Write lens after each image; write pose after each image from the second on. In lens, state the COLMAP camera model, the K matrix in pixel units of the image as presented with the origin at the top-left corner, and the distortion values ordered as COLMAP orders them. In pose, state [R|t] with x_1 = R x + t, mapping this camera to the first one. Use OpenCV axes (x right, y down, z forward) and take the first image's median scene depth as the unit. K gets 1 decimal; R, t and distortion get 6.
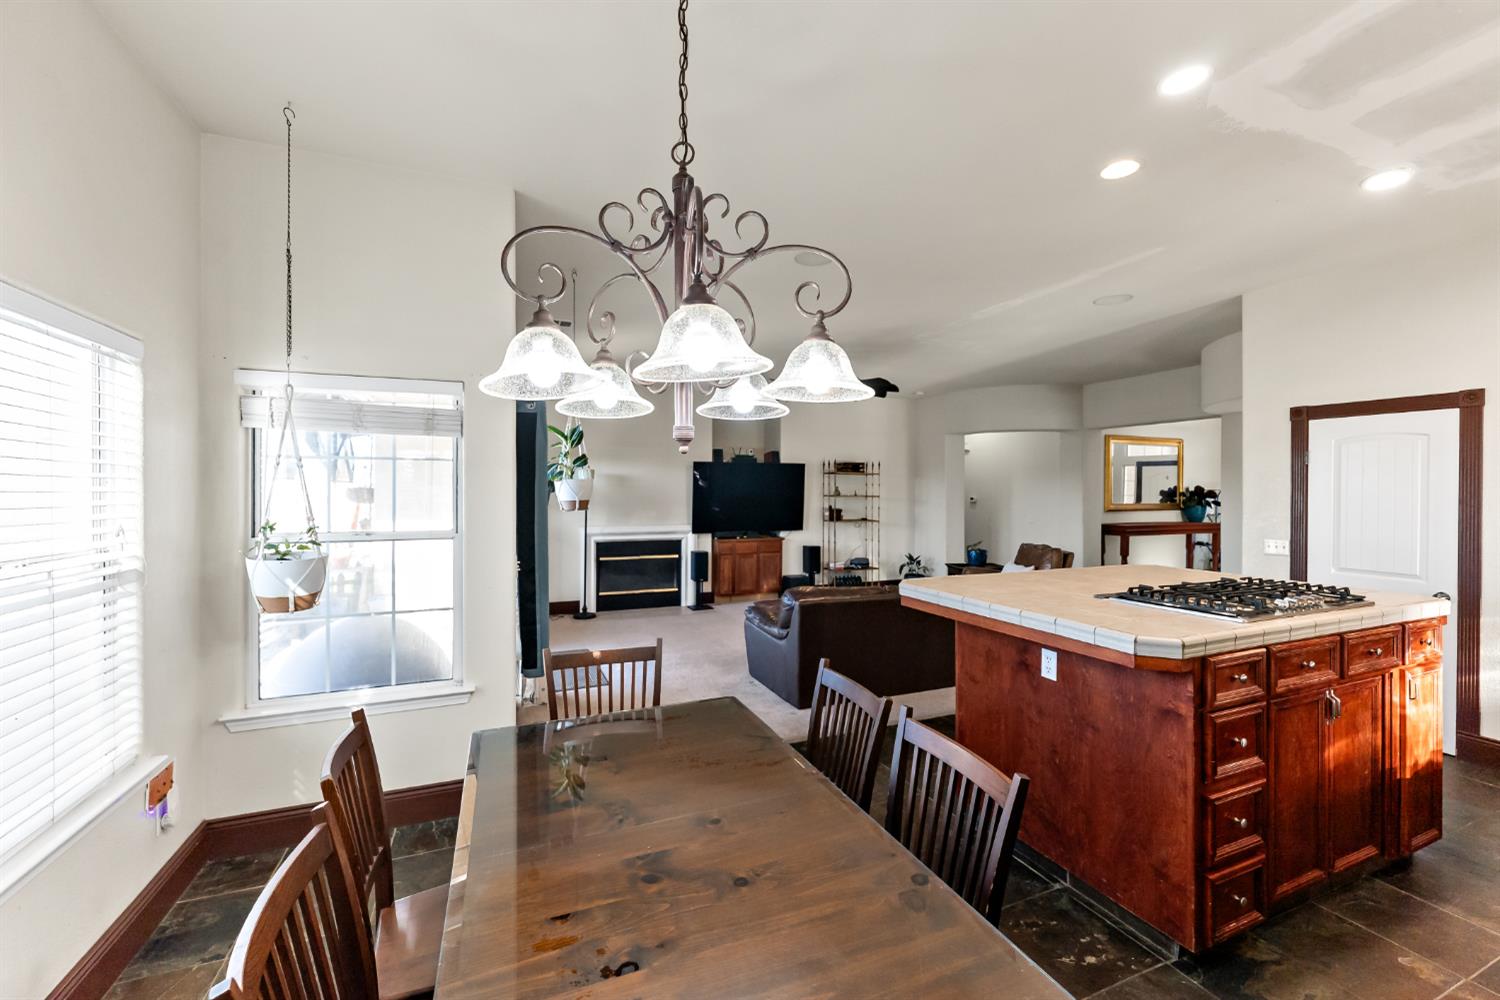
lens RADIAL K [[601.5, 0, 748.1], [0, 601.5, 494.6], [0, 0, 1]] dist [0.000345, 0.000077]
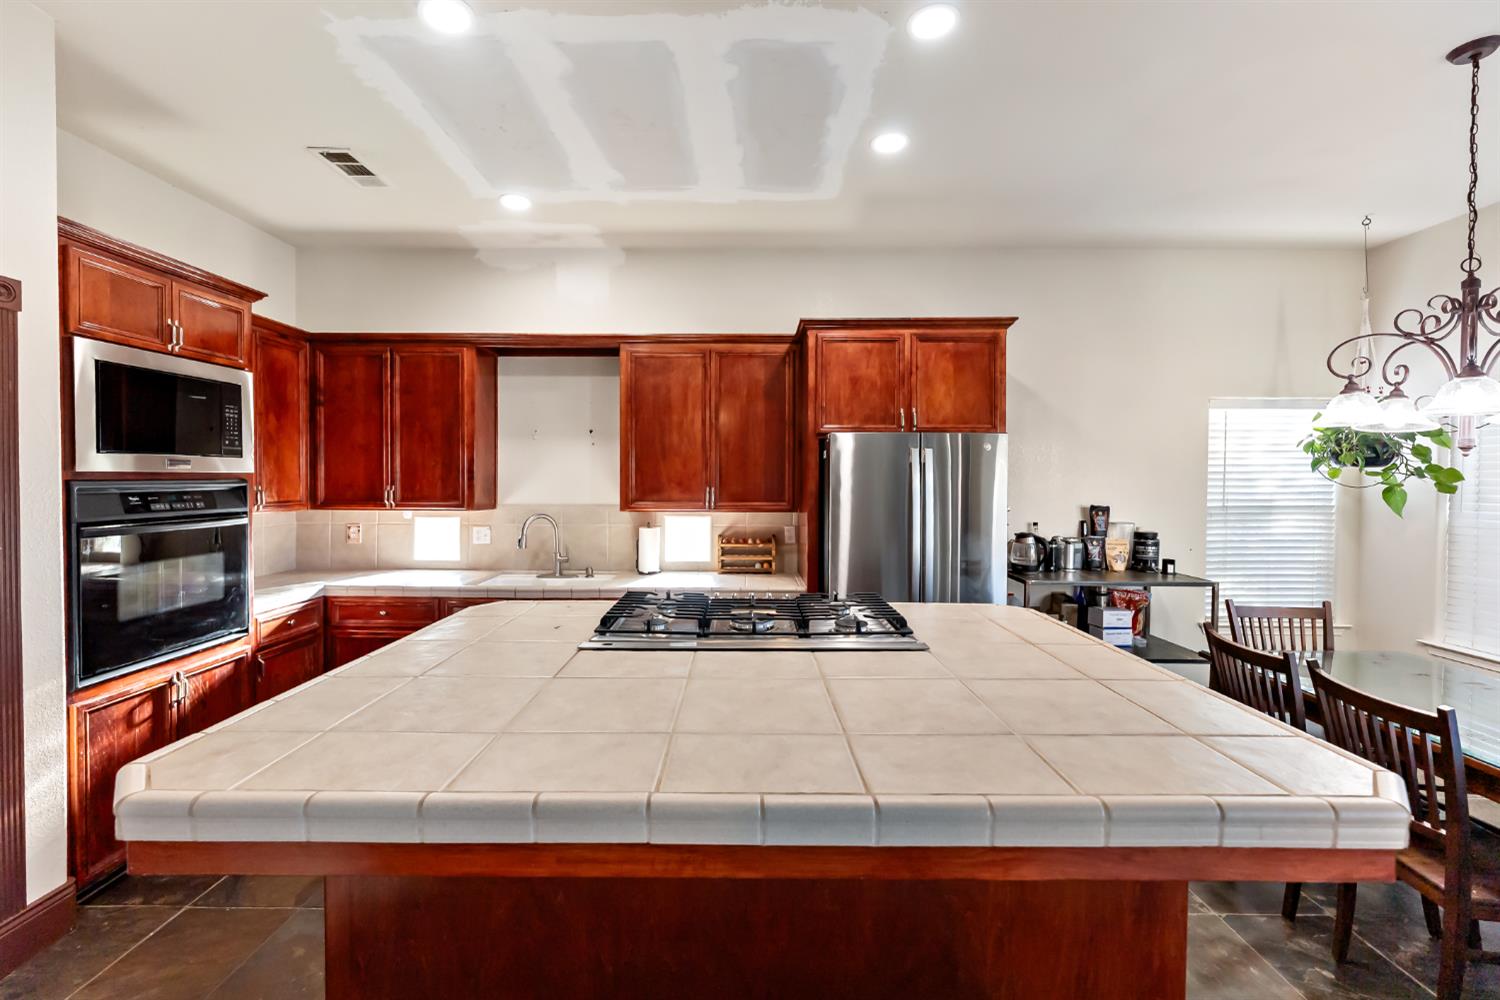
lens RADIAL K [[616.5, 0, 744.5], [0, 616.5, 490.3], [0, 0, 1]] dist [-0.002277, -0.000228]
pose [[-0.920825, -0.012047, 0.389791, 0.171964], [-0.004652, 0.999791, 0.019910, -0.000010], [-0.389949, 0.016520, -0.920688, 0.551302]]
